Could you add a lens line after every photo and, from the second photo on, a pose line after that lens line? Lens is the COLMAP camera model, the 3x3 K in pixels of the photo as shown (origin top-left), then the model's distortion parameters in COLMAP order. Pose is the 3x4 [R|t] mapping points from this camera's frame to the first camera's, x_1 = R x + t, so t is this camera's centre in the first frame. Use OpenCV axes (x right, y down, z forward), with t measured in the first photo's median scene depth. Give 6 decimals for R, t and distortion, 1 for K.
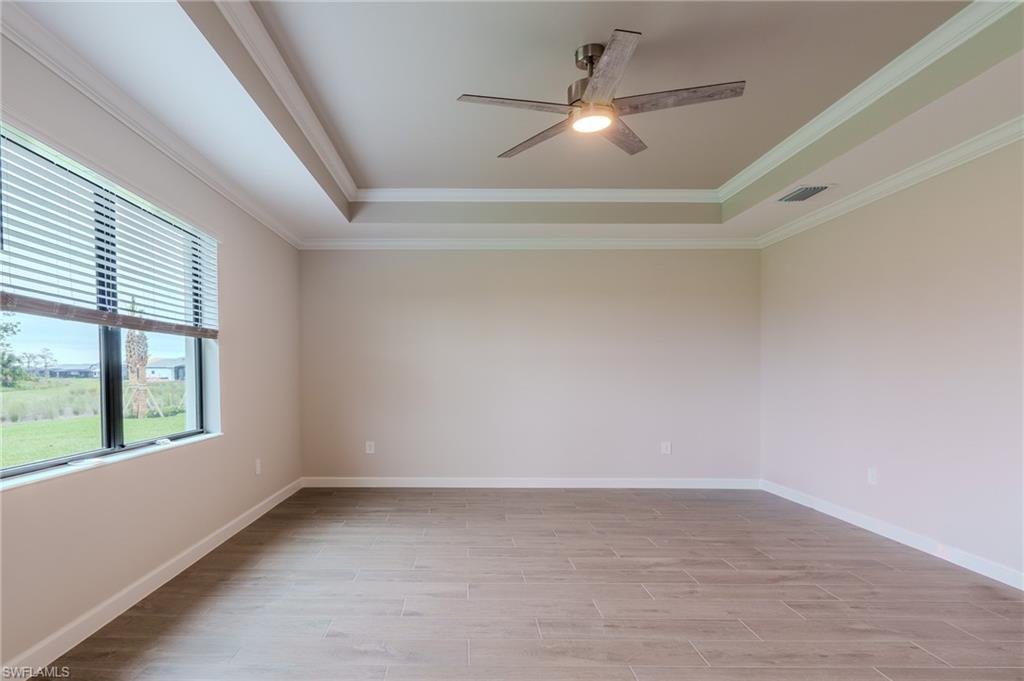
lens RADIAL K [[466.7, 0, 544.1], [0, 466.7, 392.7], [0, 0, 1]] dist [-0.001657, -0.000154]
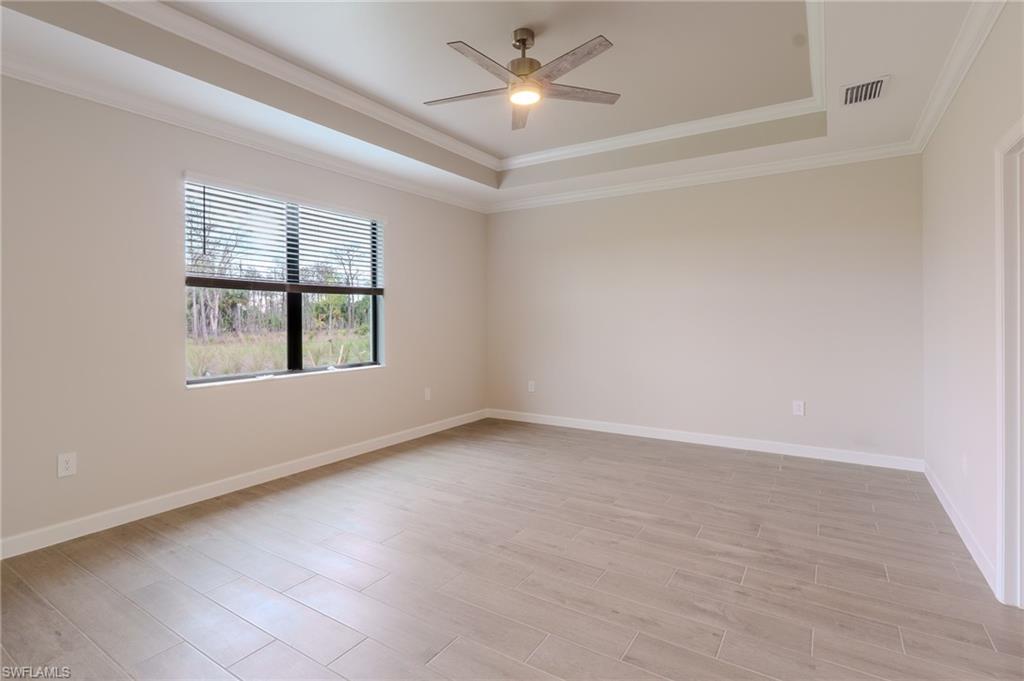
lens RADIAL K [[480.6, 0, 514.4], [0, 480.6, 328.0], [0, 0, 1]] dist [-0.003657, -0.000104]
pose [[0.856374, 0.004240, -0.516339, 0.493315], [-0.014976, 0.999750, -0.016629, -0.003446], [0.516139, 0.021973, 0.856223, 0.012166]]
